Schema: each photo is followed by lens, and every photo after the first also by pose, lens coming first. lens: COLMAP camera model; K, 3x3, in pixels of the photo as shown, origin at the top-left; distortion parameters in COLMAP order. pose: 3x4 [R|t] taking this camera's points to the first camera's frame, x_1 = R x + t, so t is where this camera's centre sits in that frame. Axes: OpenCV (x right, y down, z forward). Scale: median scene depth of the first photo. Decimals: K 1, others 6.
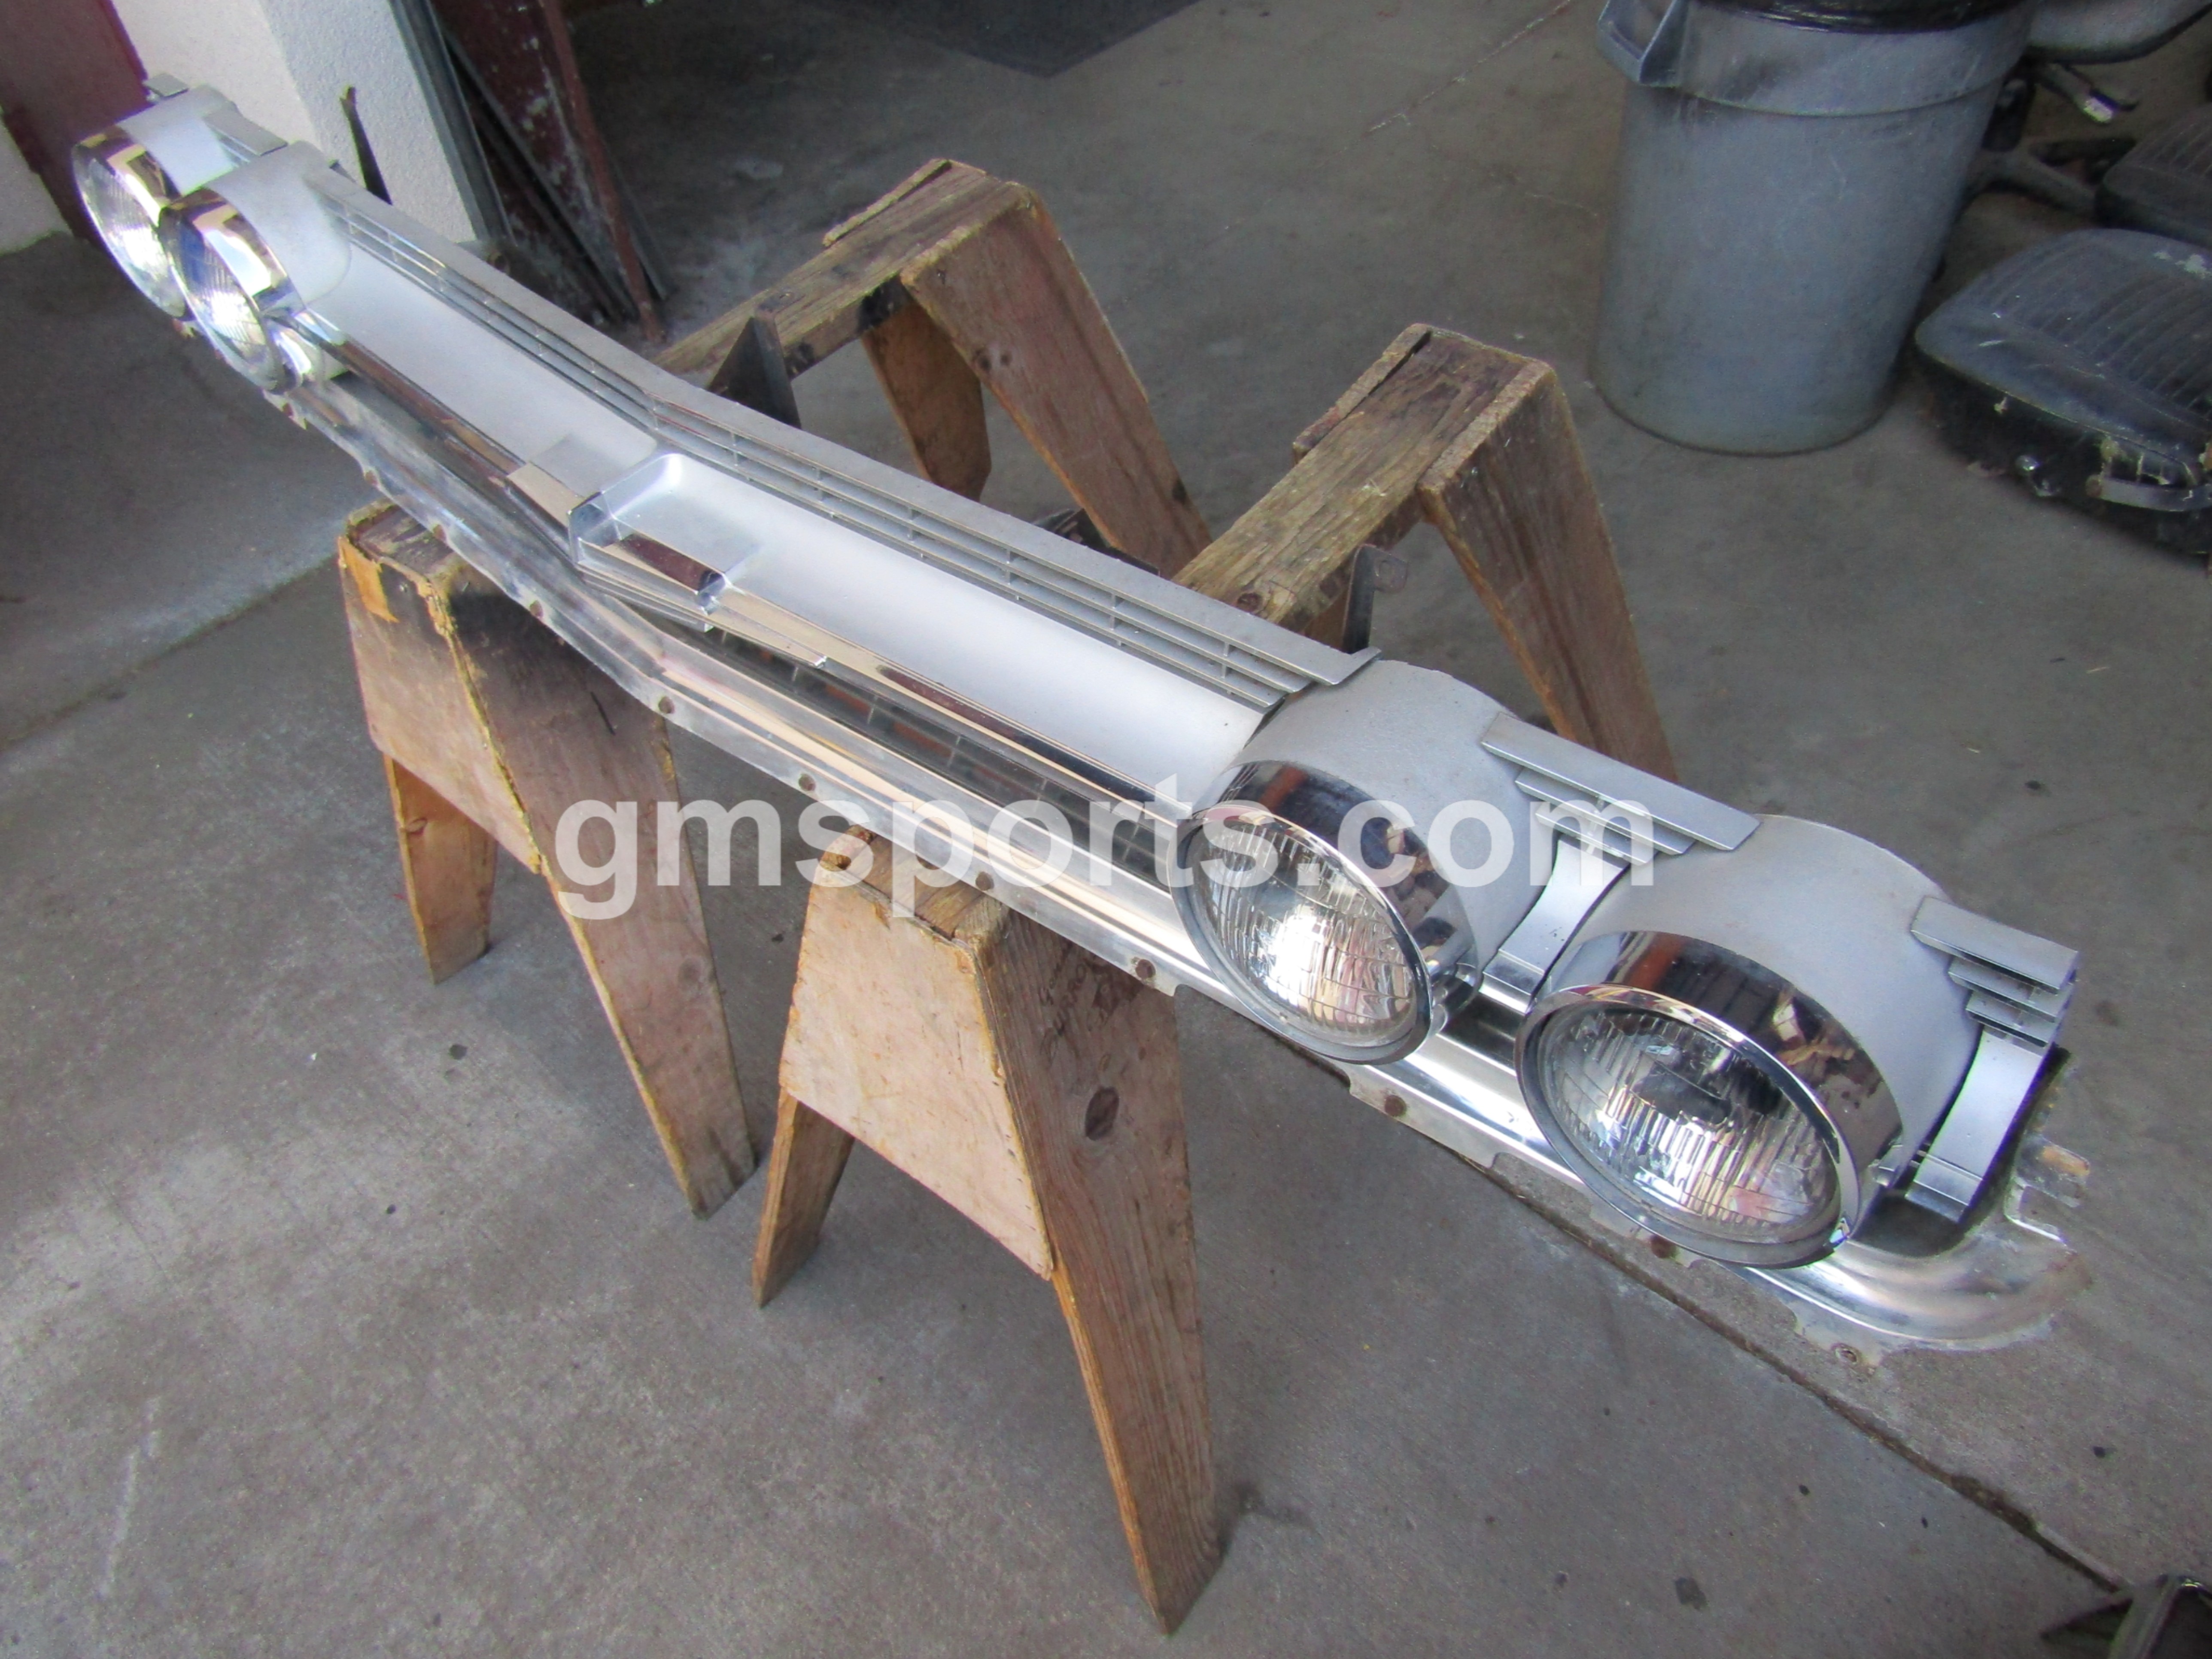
lens RADIAL K [[1569.8, 0, 1103.5], [0, 1569.8, 837.1], [0, 0, 1]] dist [-0.010339, -0.000057]
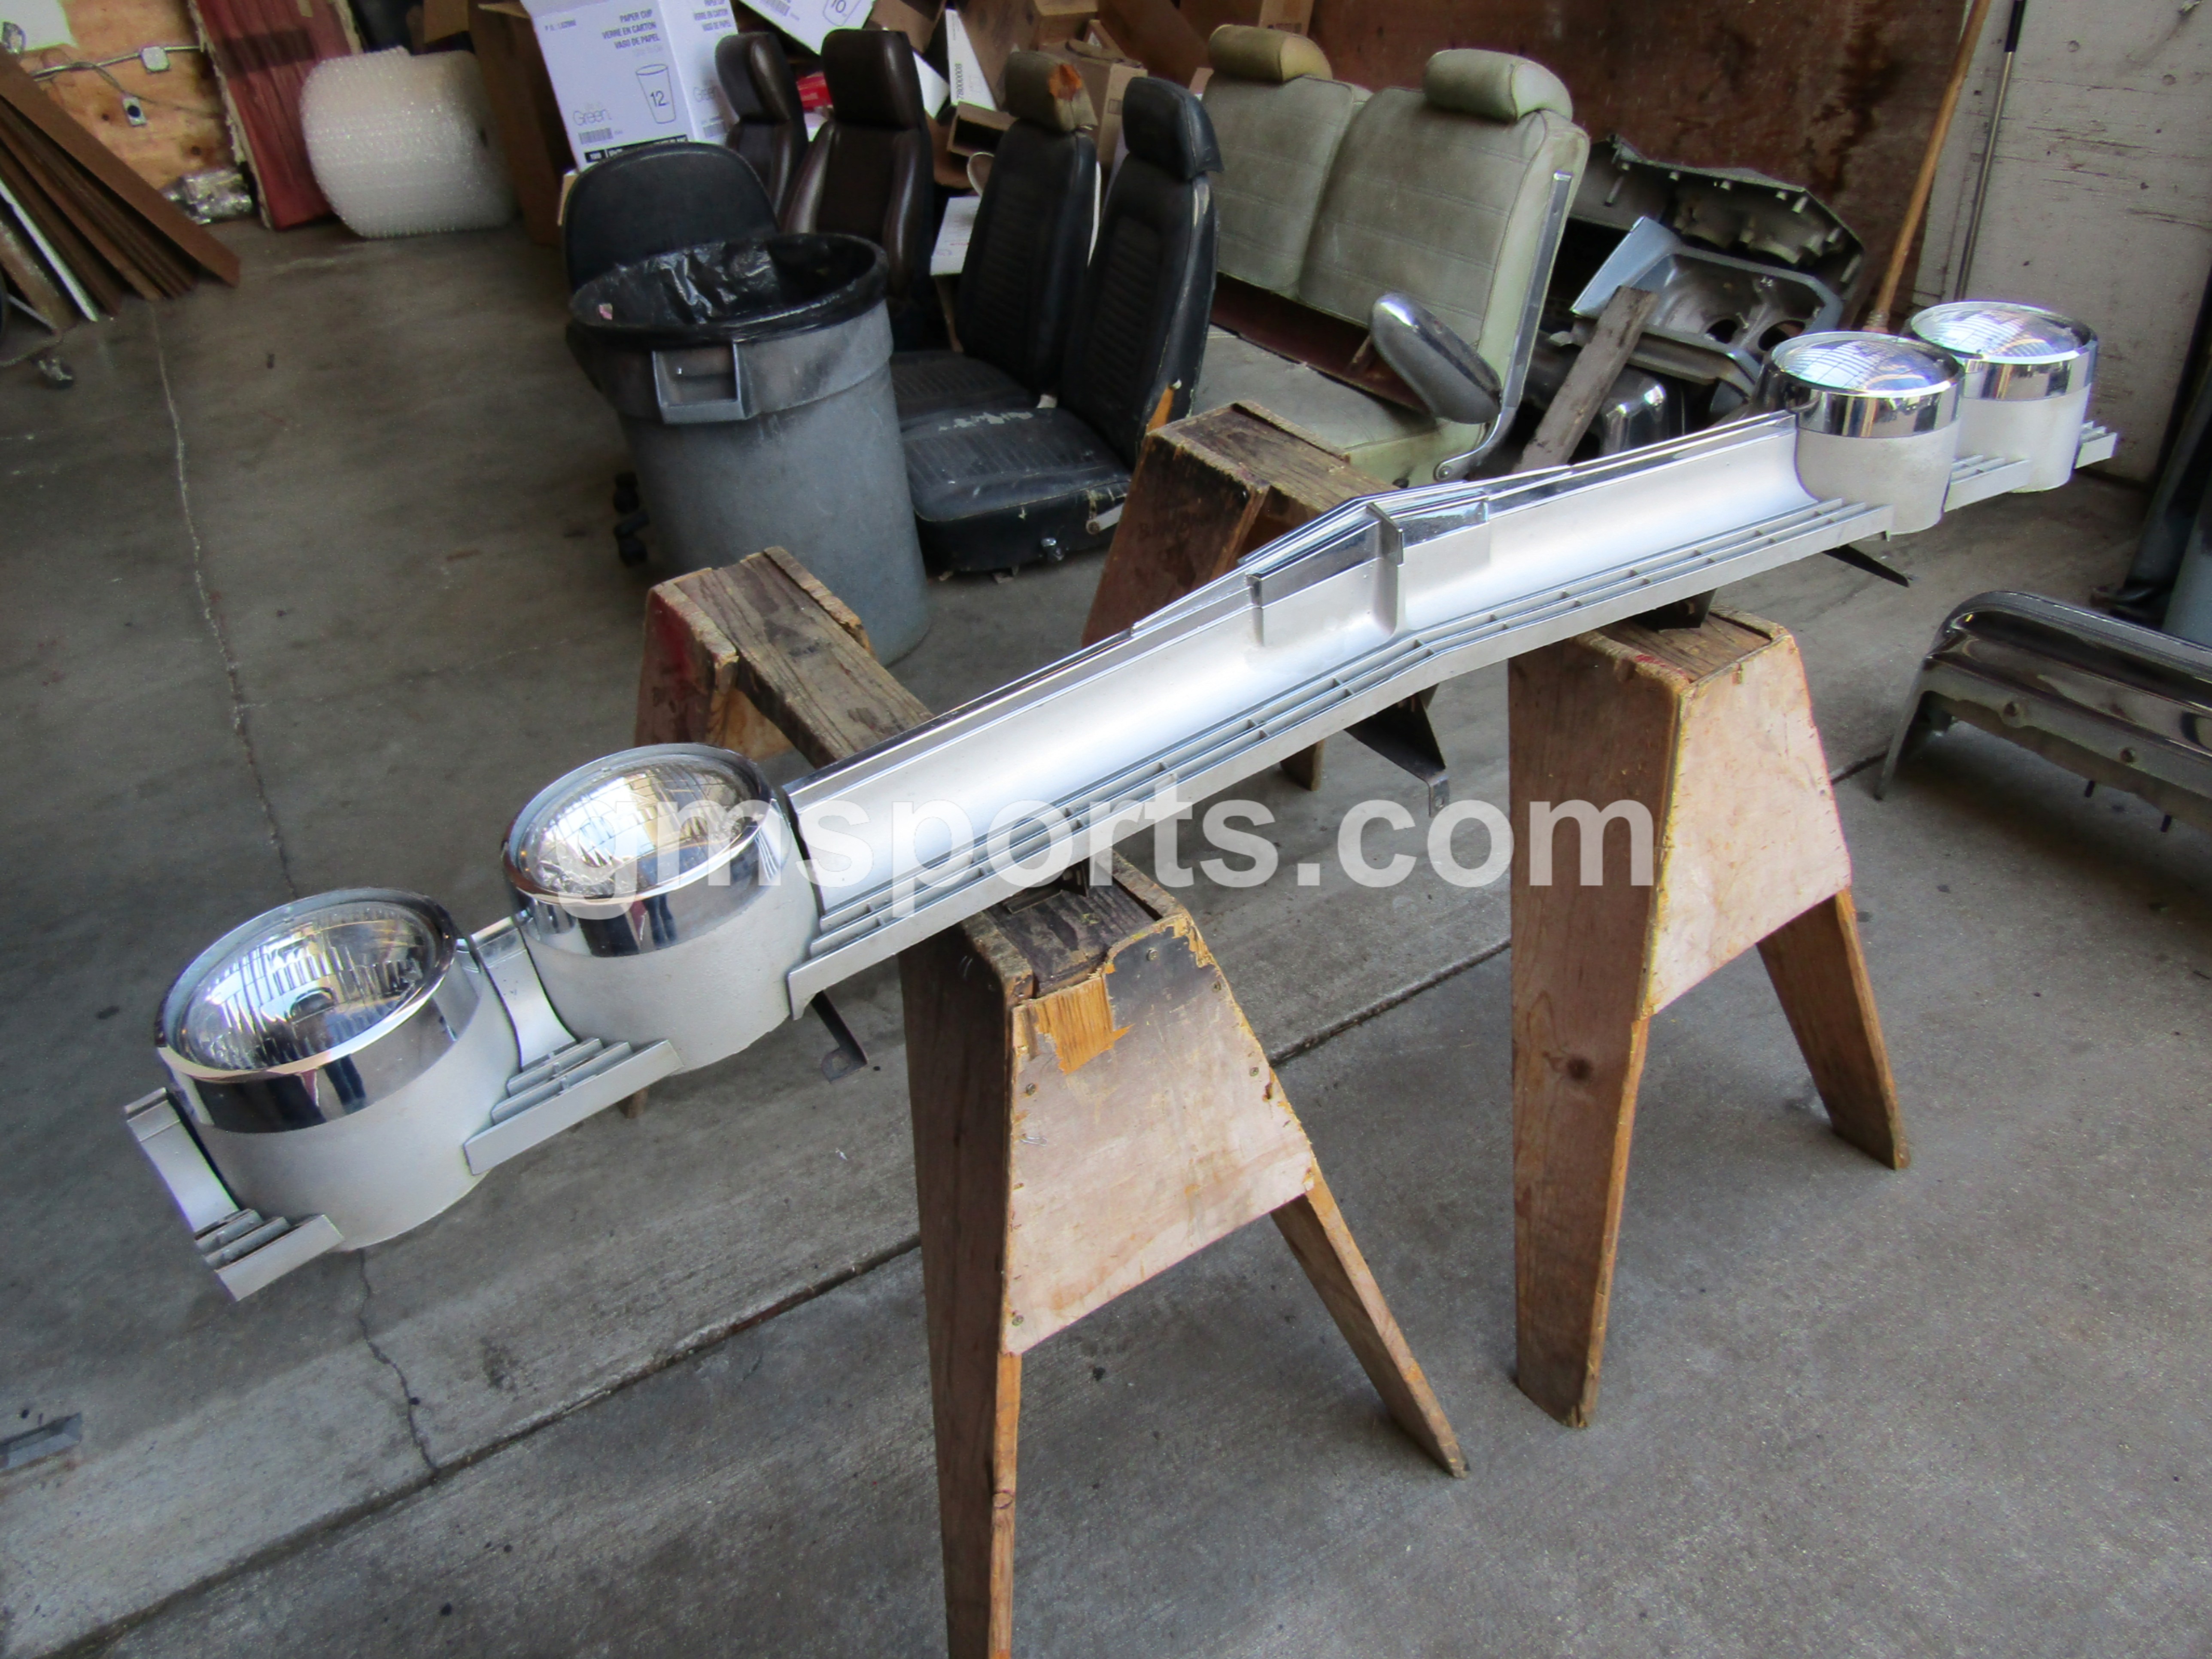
lens RADIAL K [[1569.8, 0, 1118.4], [0, 1569.8, 830.0], [0, 0, 1]] dist [-0.010339, -0.000057]
pose [[0.306176, -0.503068, 0.808195, -0.873933], [0.756546, 0.643893, 0.114188, -0.249818], [-0.577836, 0.576476, 0.577739, 0.403788]]
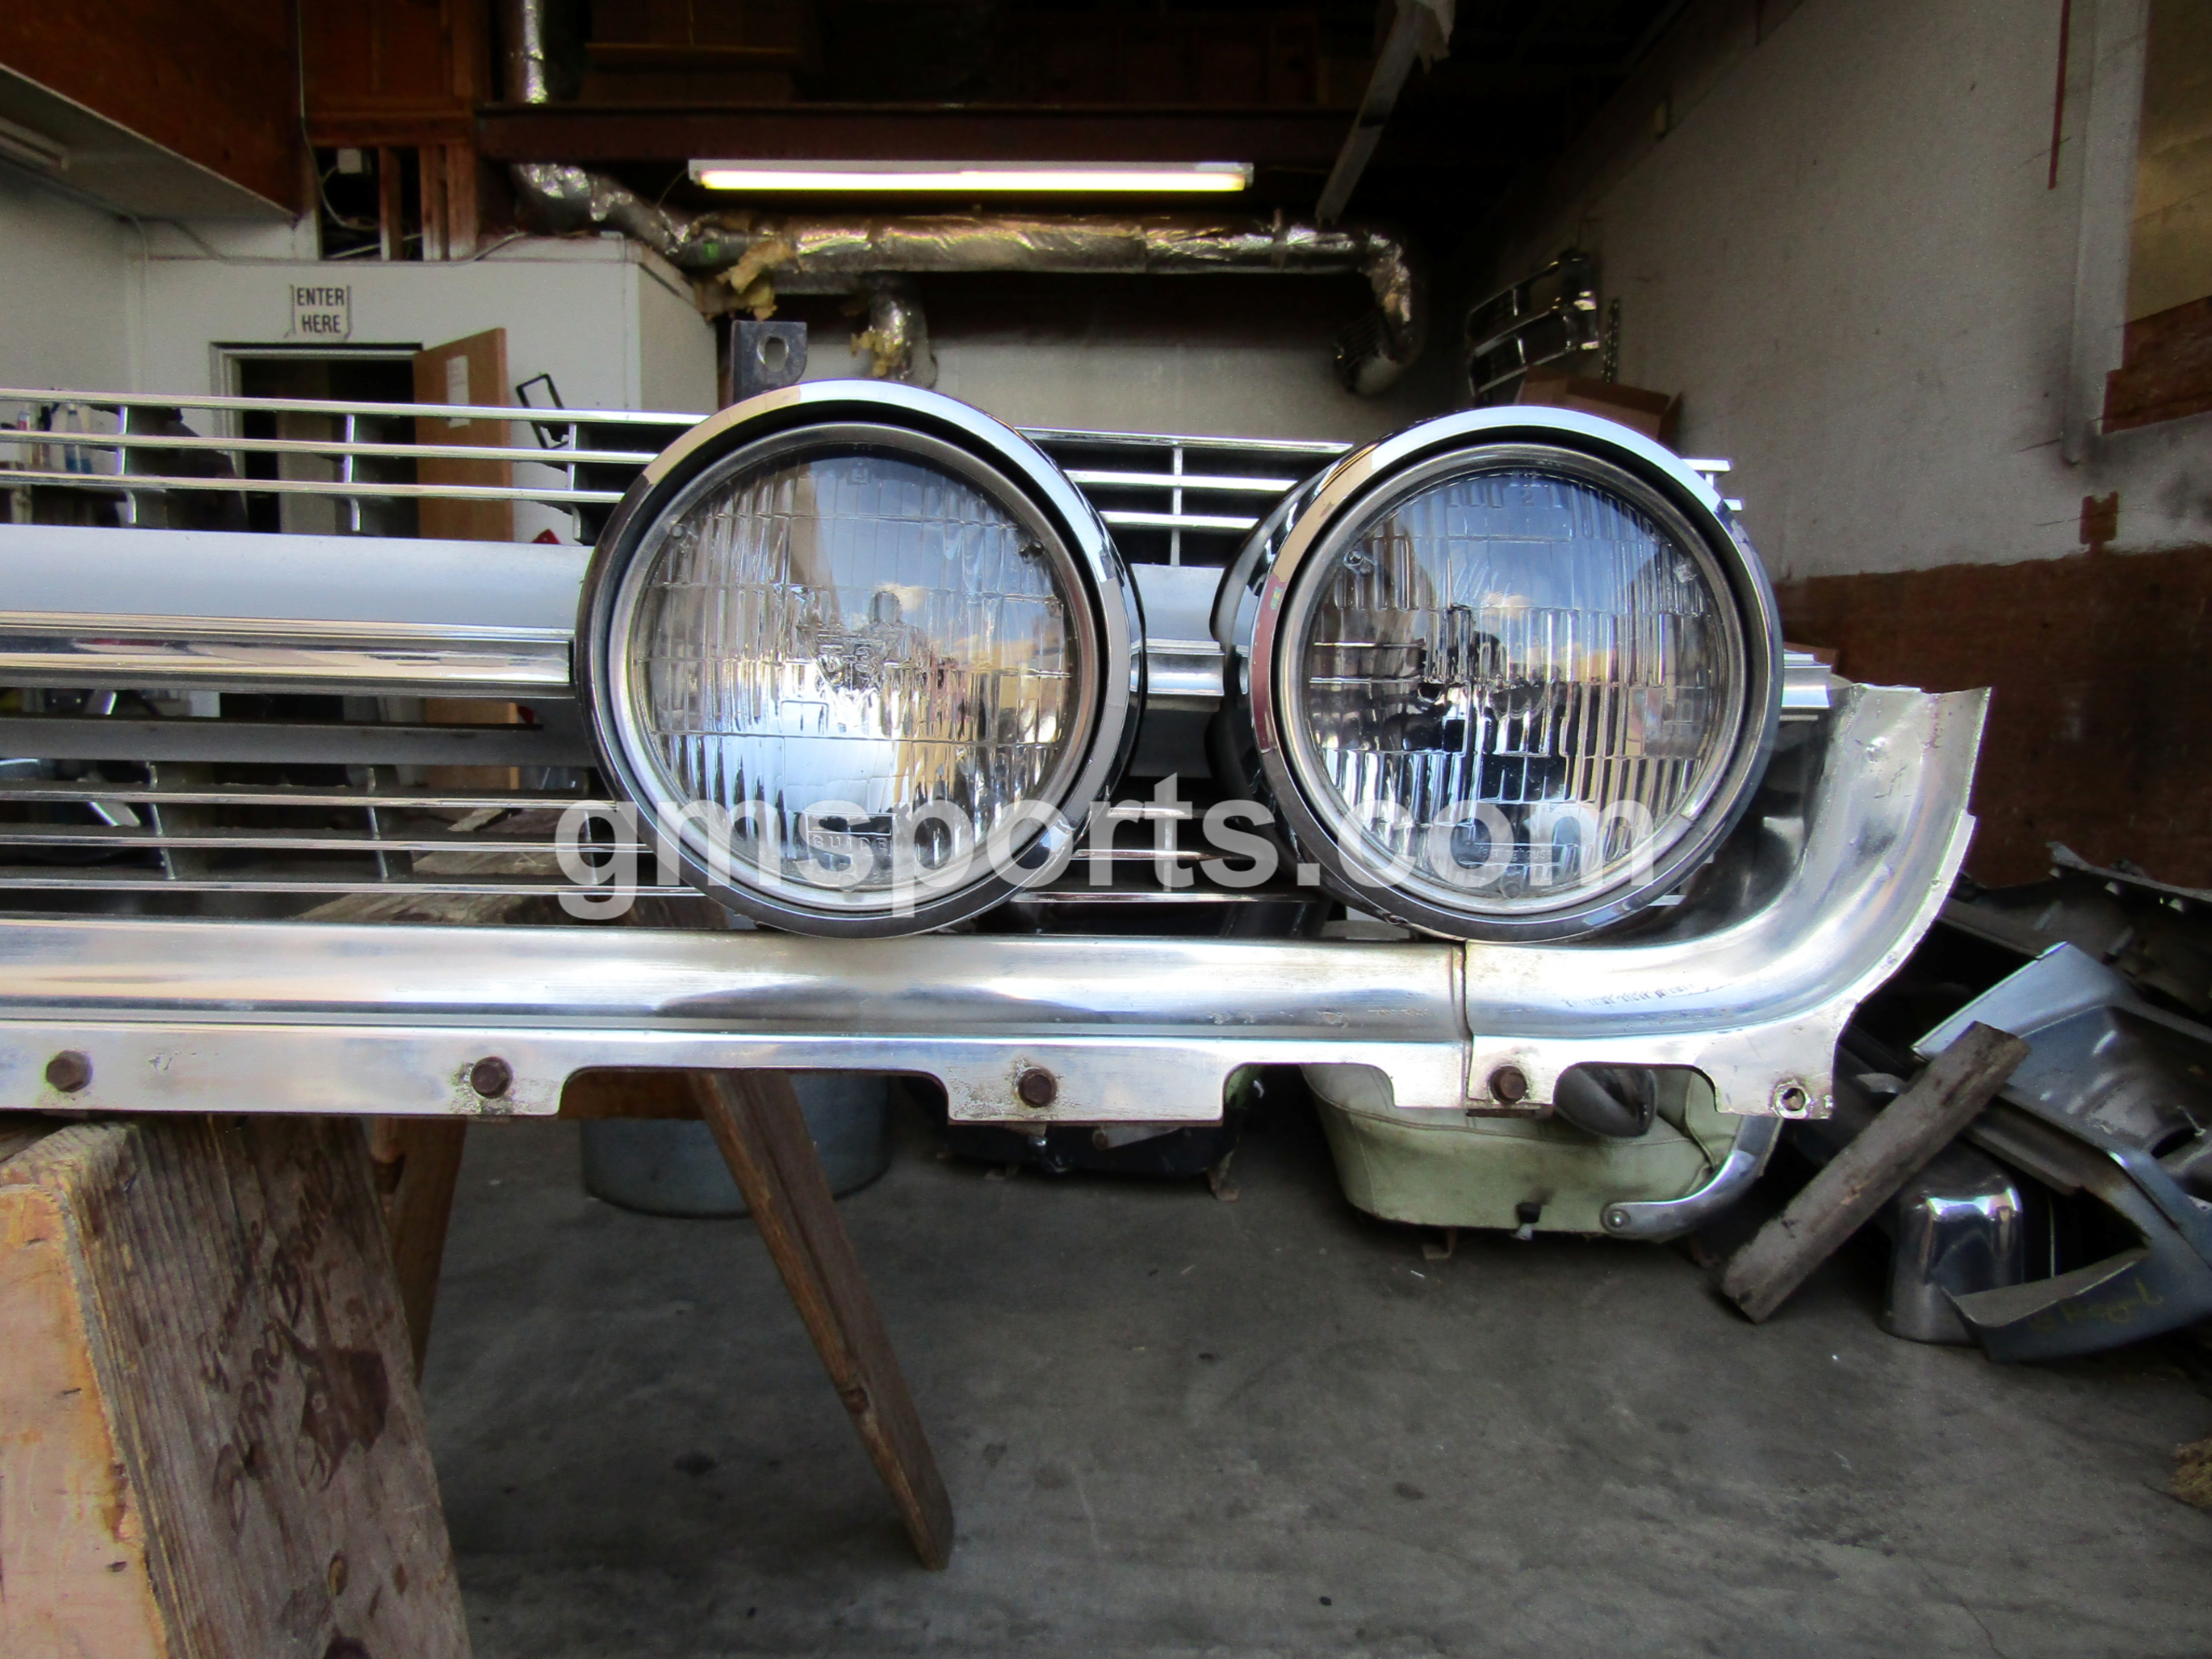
lens RADIAL K [[1569.8, 0, 1110.2], [0, 1569.8, 837.0], [0, 0, 1]] dist [-0.010339, -0.000057]
pose [[0.753630, 0.002049, 0.657296, -0.092058], [0.436718, 0.745801, -0.503048, 0.217422], [-0.491243, 0.666165, 0.561163, 0.327814]]
